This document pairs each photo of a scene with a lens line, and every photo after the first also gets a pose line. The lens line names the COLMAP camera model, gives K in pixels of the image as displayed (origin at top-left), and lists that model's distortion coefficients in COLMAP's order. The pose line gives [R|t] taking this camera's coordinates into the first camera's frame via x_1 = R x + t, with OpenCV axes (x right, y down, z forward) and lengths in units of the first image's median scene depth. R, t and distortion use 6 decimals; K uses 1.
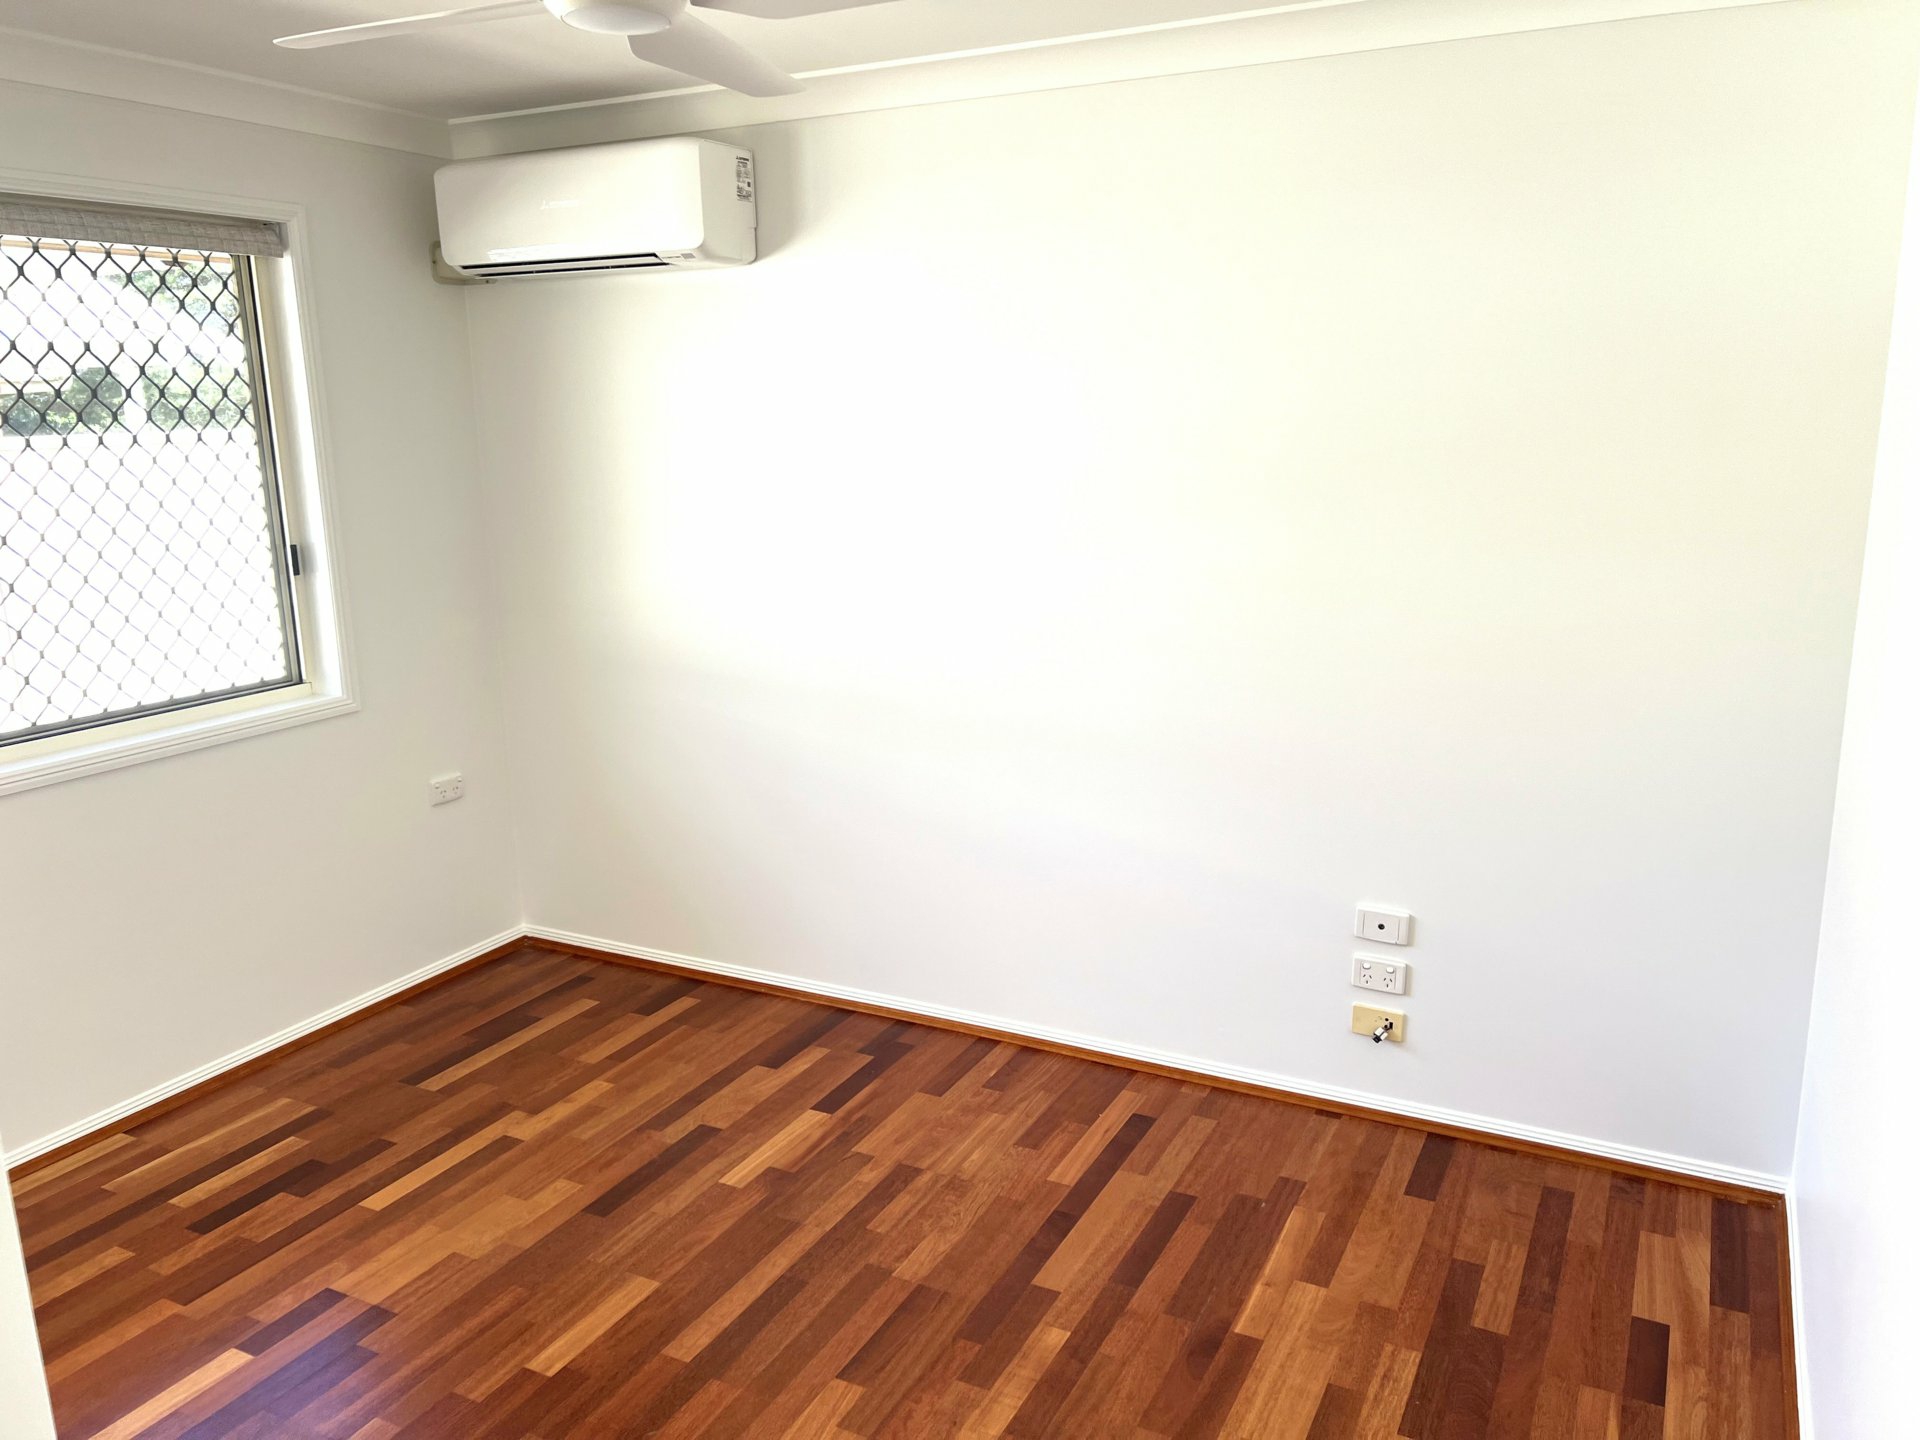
lens RADIAL K [[1450.9, 0, 966.4], [0, 1450.9, 715.8], [0, 0, 1]] dist [0.083274, -0.090347]
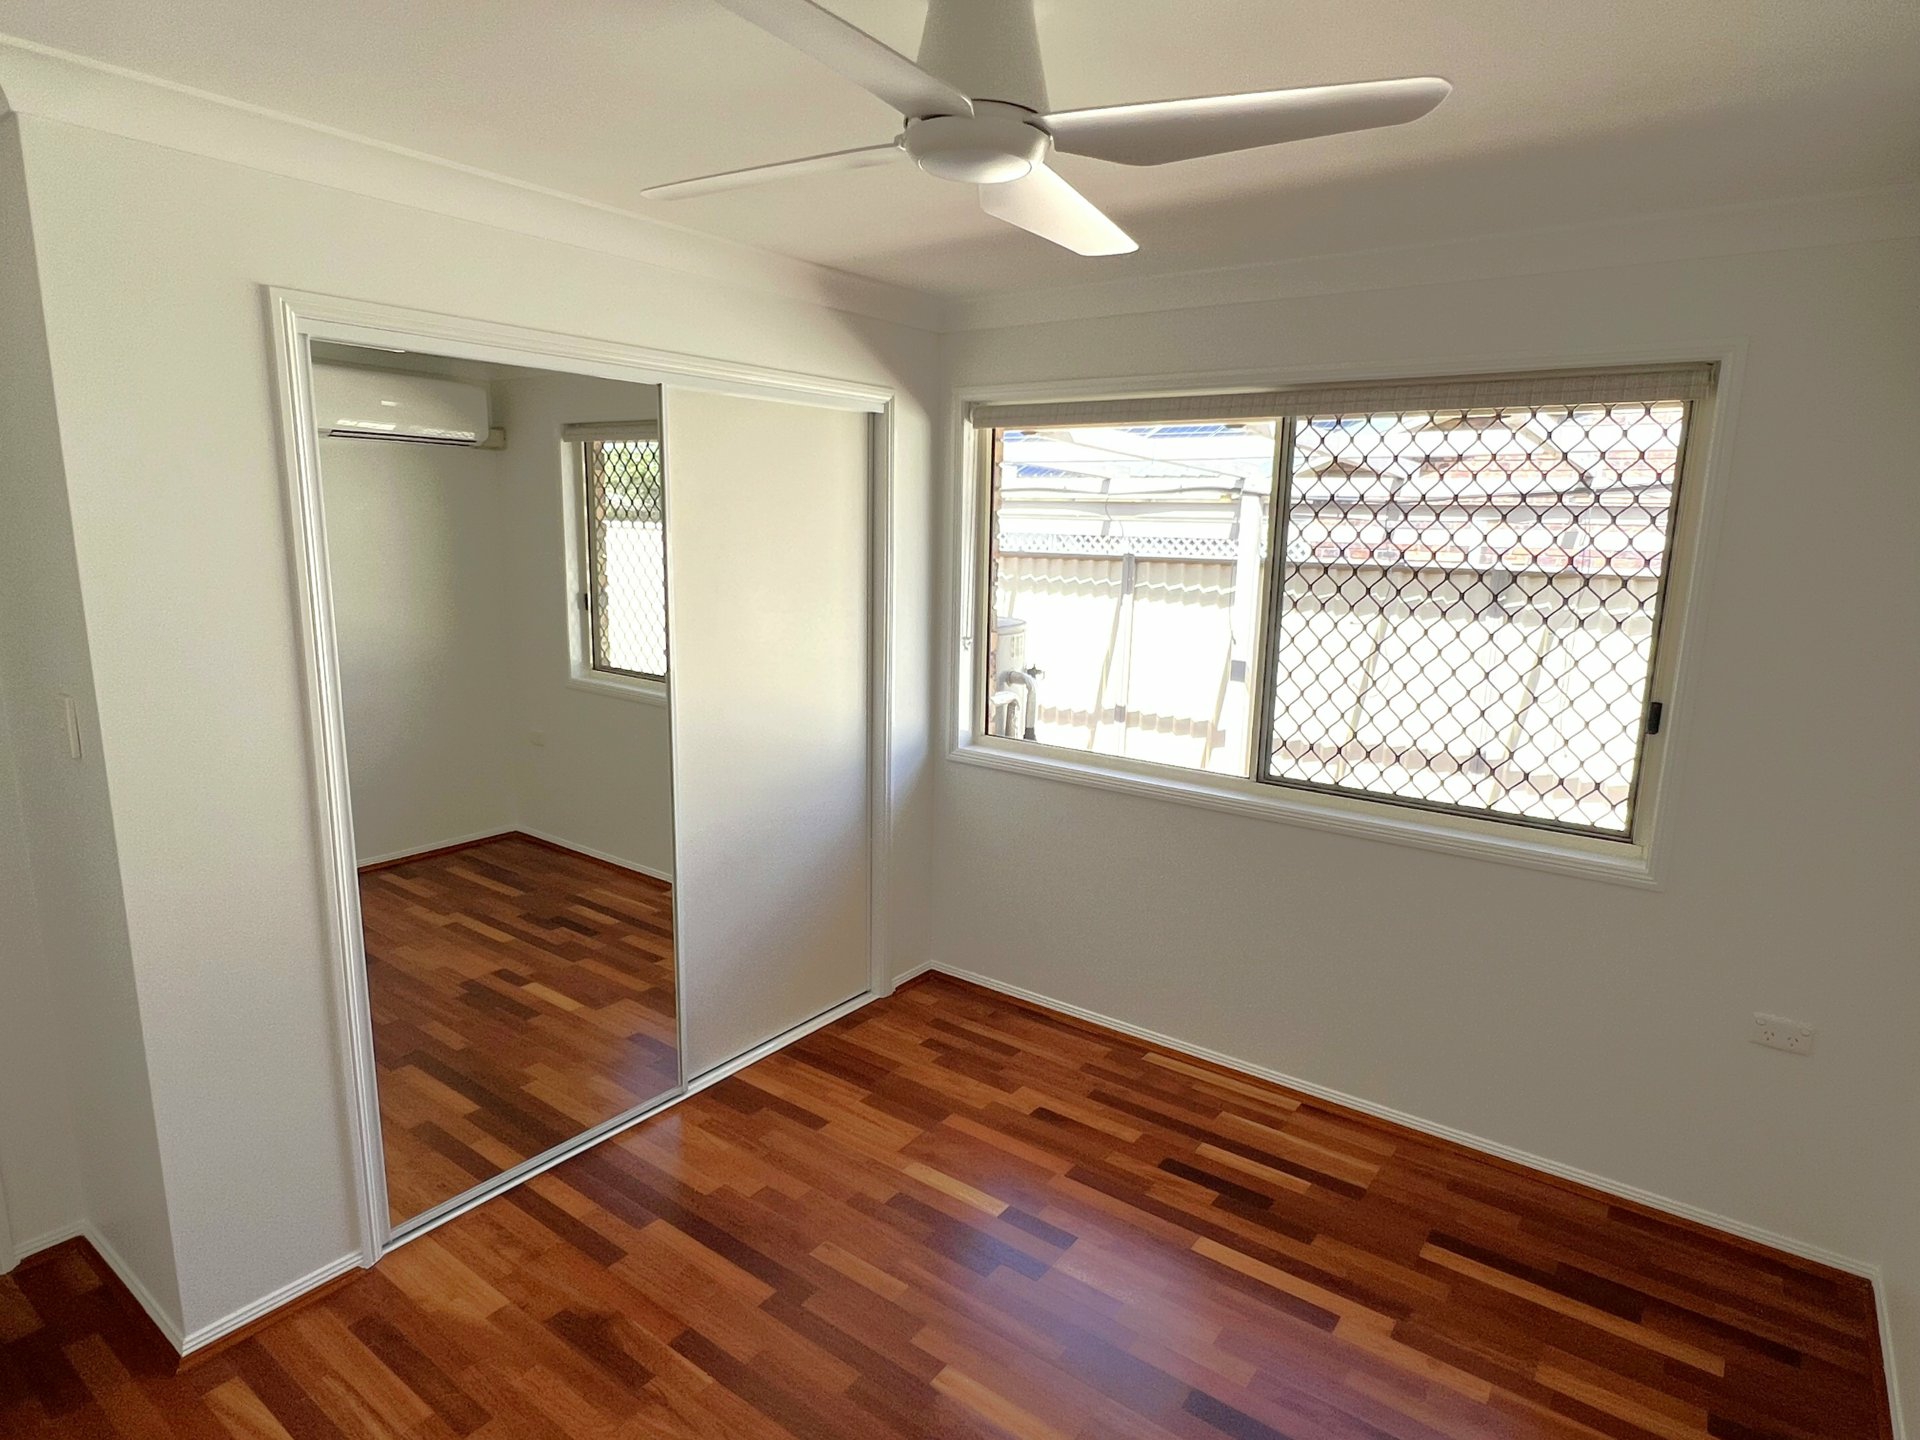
lens RADIAL K [[1079.1, 0, 960.0], [0, 1079.1, 720.0], [0, 0, 1]] dist [-0.001414, 0.000553]
pose [[-0.158630, 0.197201, -0.967444, 0.315742], [-0.228912, 0.945806, 0.230325, -0.179765], [0.960435, 0.257996, -0.104892, 0.715413]]
